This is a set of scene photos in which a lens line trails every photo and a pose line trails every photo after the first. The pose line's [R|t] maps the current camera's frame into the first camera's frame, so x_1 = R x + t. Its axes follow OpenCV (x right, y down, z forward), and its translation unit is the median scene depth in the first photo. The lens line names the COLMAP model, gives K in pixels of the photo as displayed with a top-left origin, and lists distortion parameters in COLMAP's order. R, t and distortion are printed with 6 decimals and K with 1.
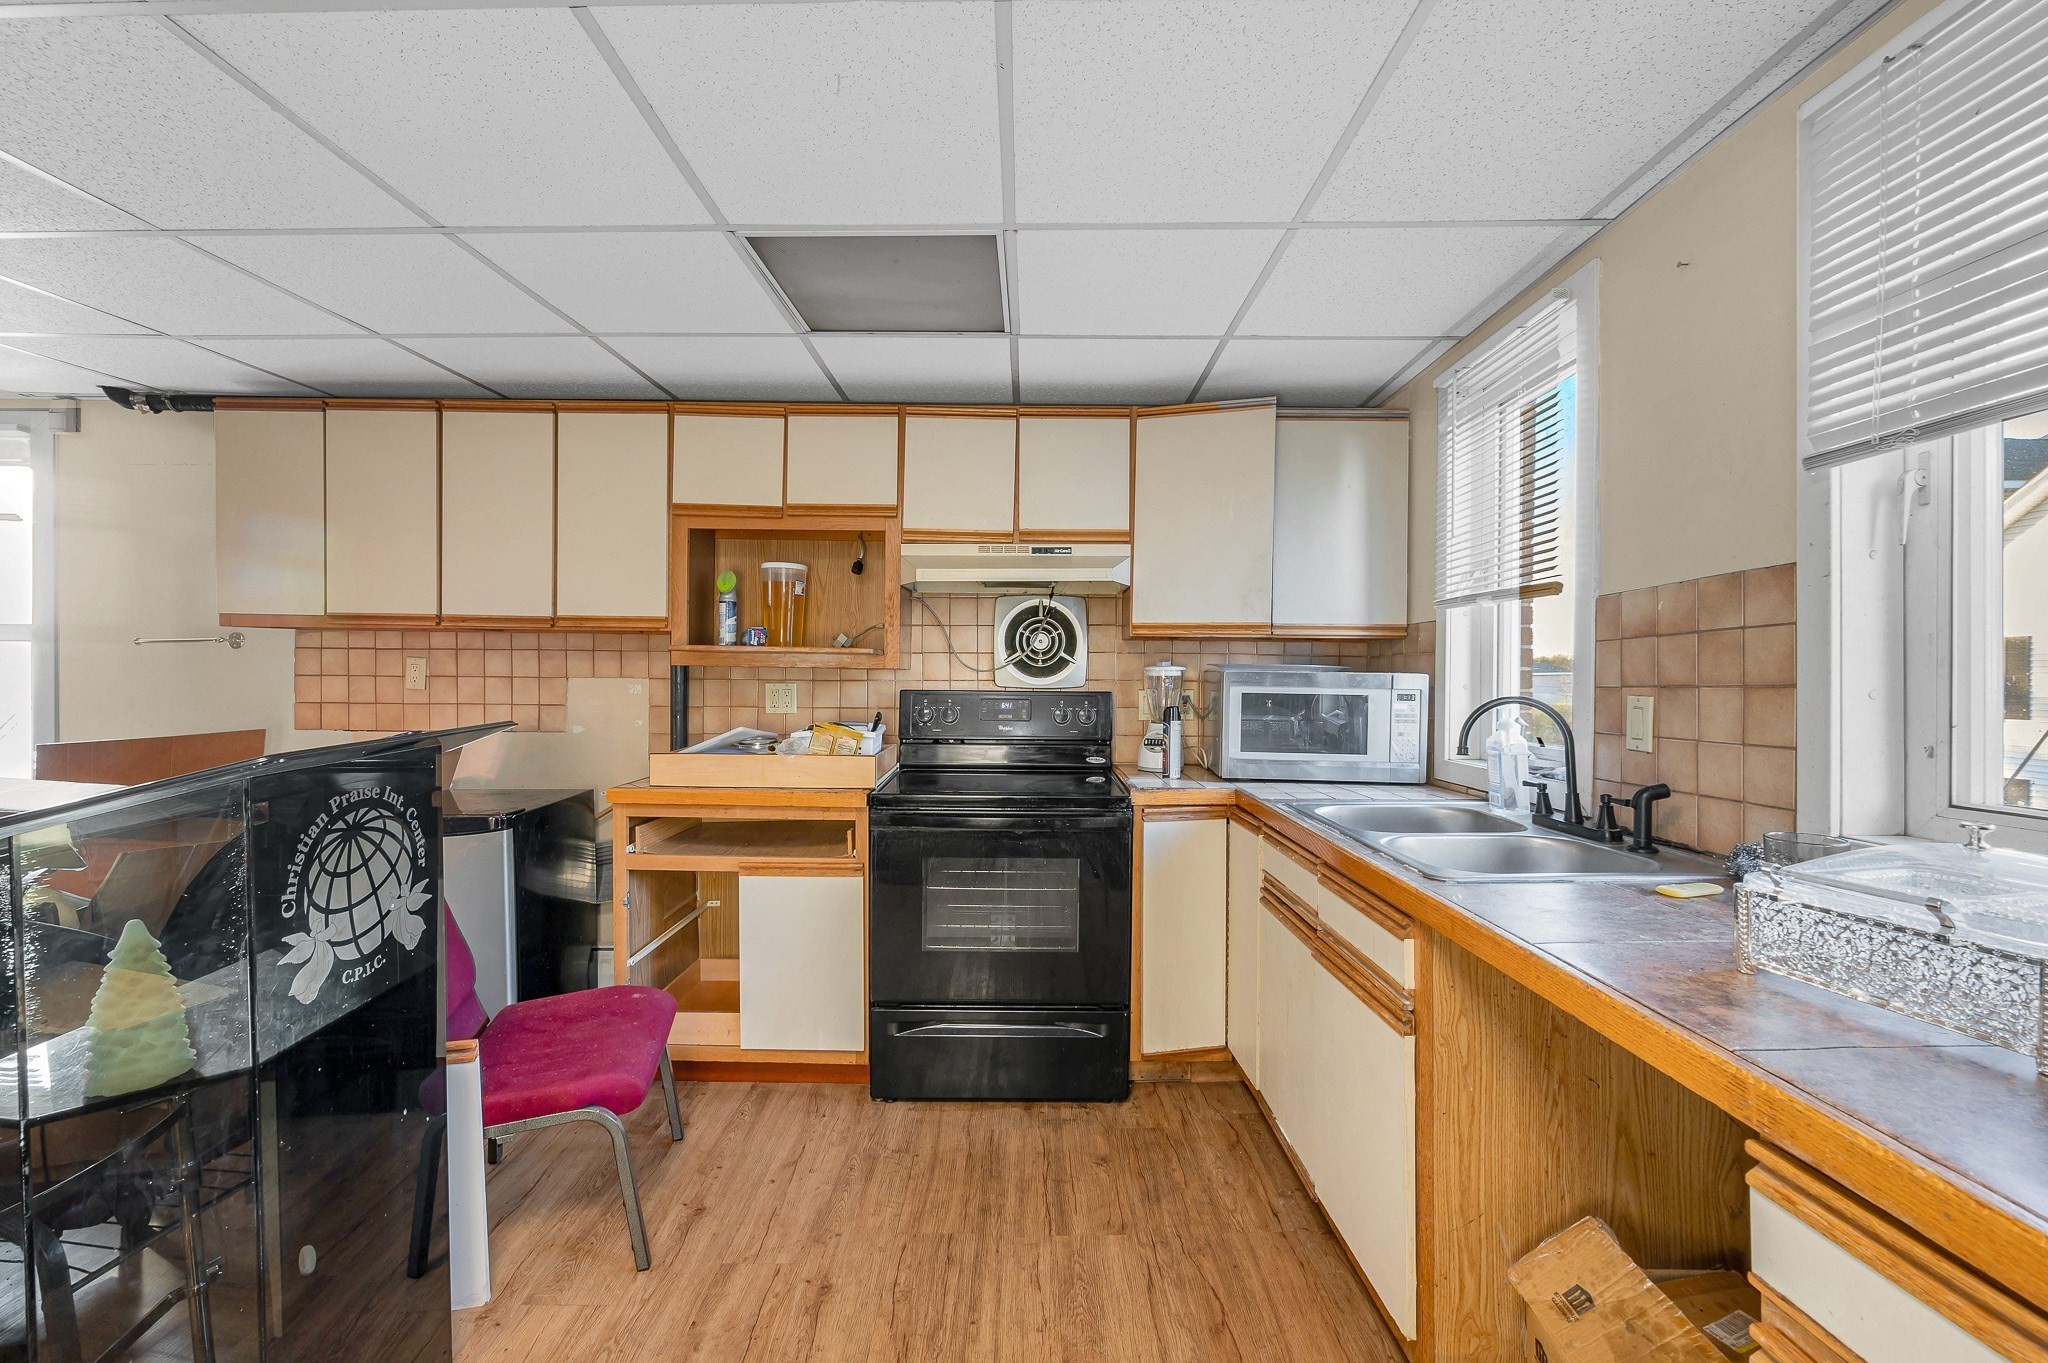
lens RADIAL K [[839.2, 0, 1024.0], [0, 839.2, 681.5], [0, 0, 1]] dist [-0.000676, -0.000115]
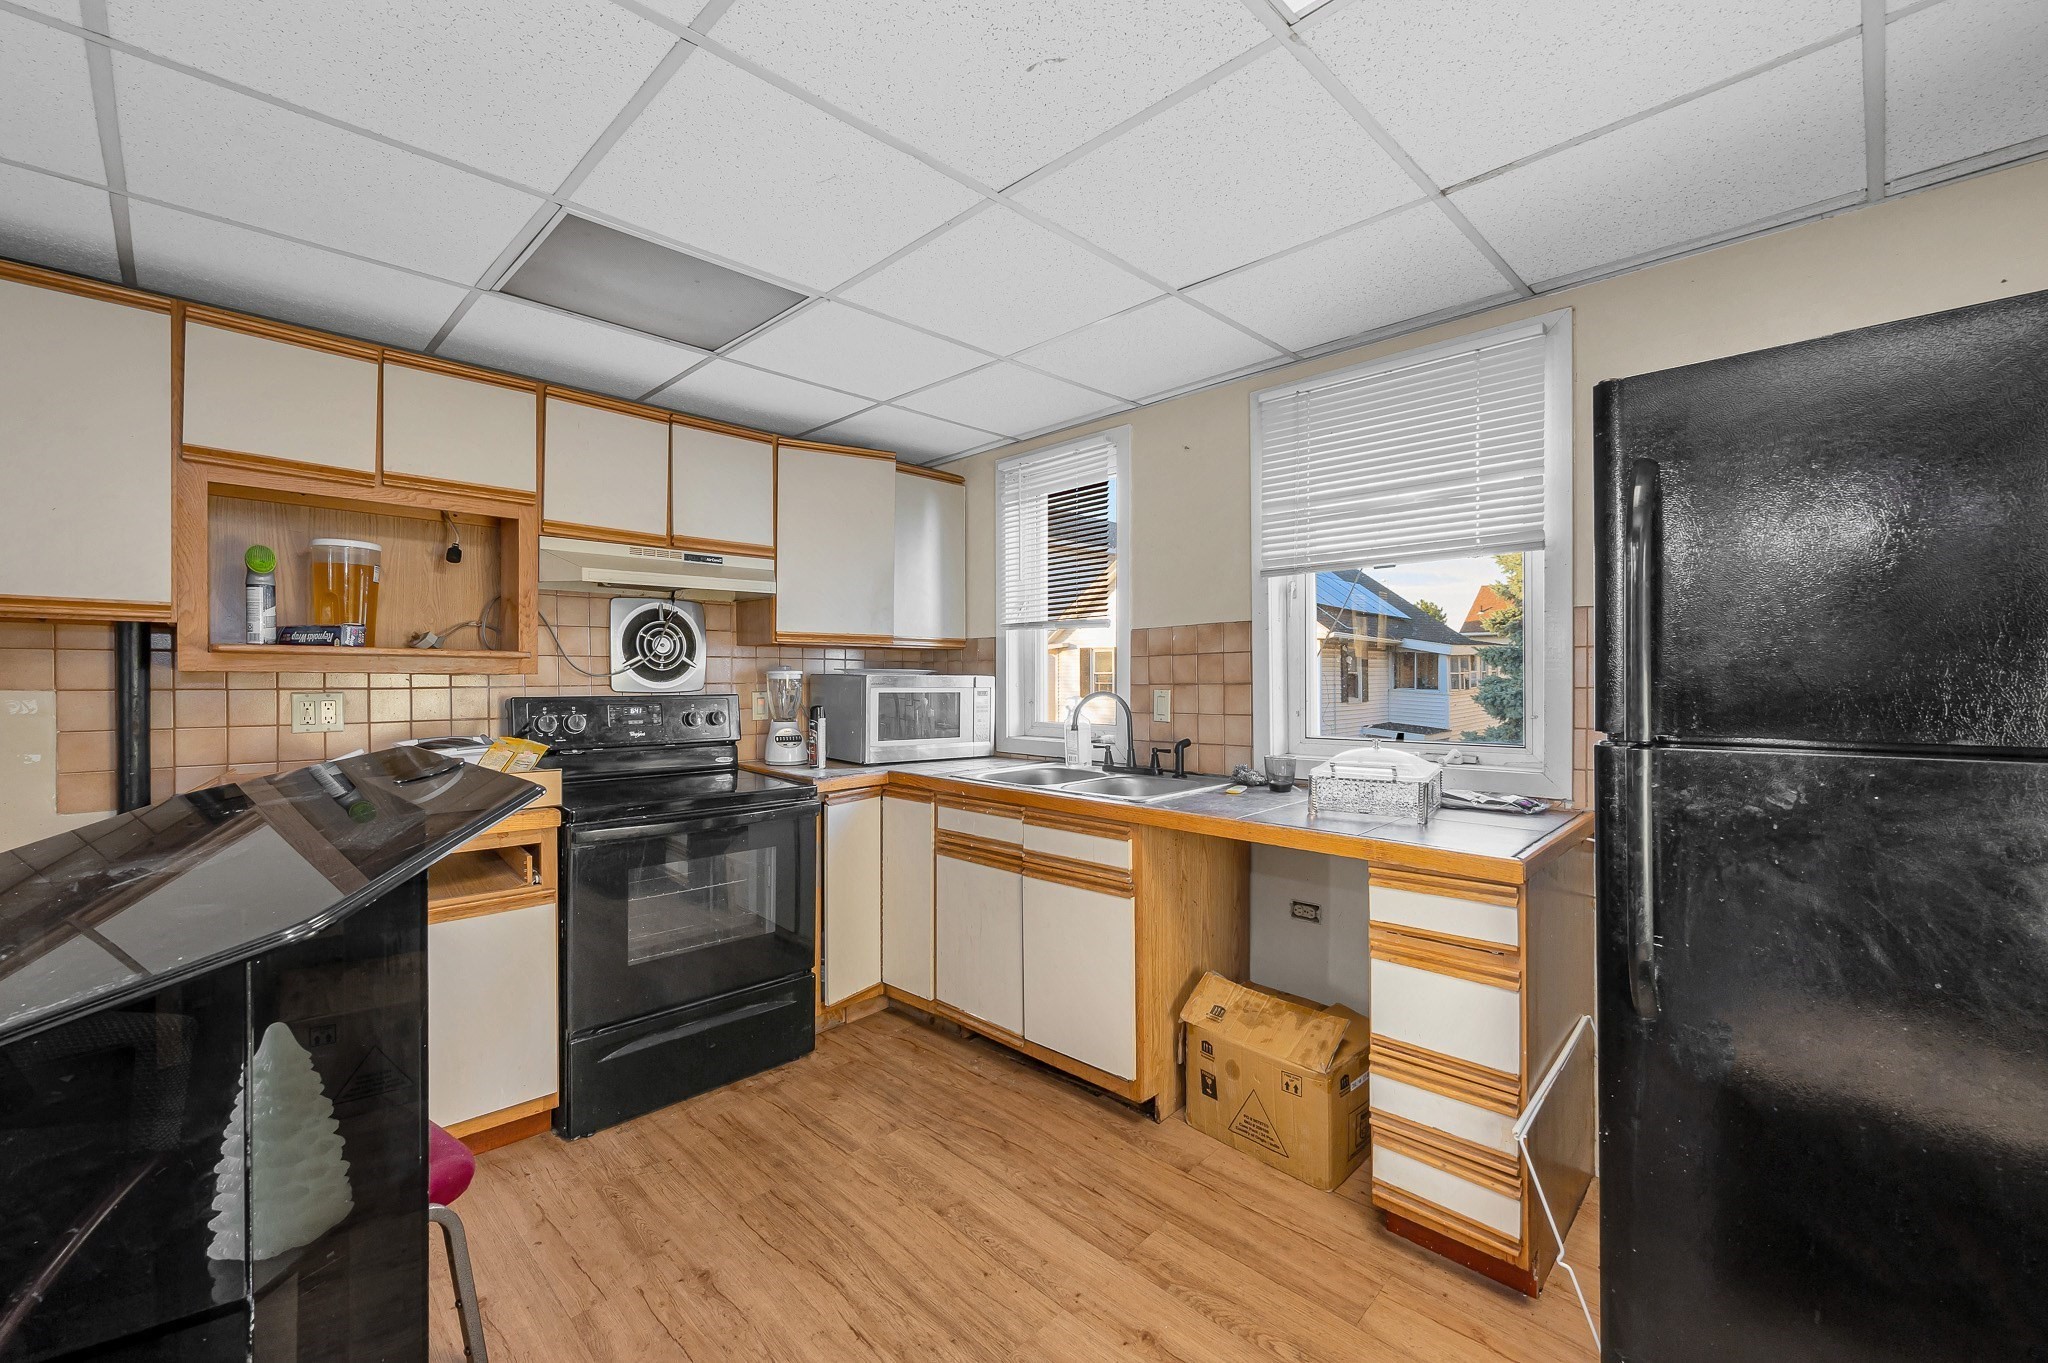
lens RADIAL K [[839.2, 0, 1024.0], [0, 839.2, 681.5], [0, 0, 1]] dist [-0.000676, -0.000115]
pose [[0.704034, -0.011540, 0.710072, -0.467440], [0.008893, 0.999933, 0.007434, -0.010192], [-0.710110, 0.001081, 0.704090, -0.008579]]
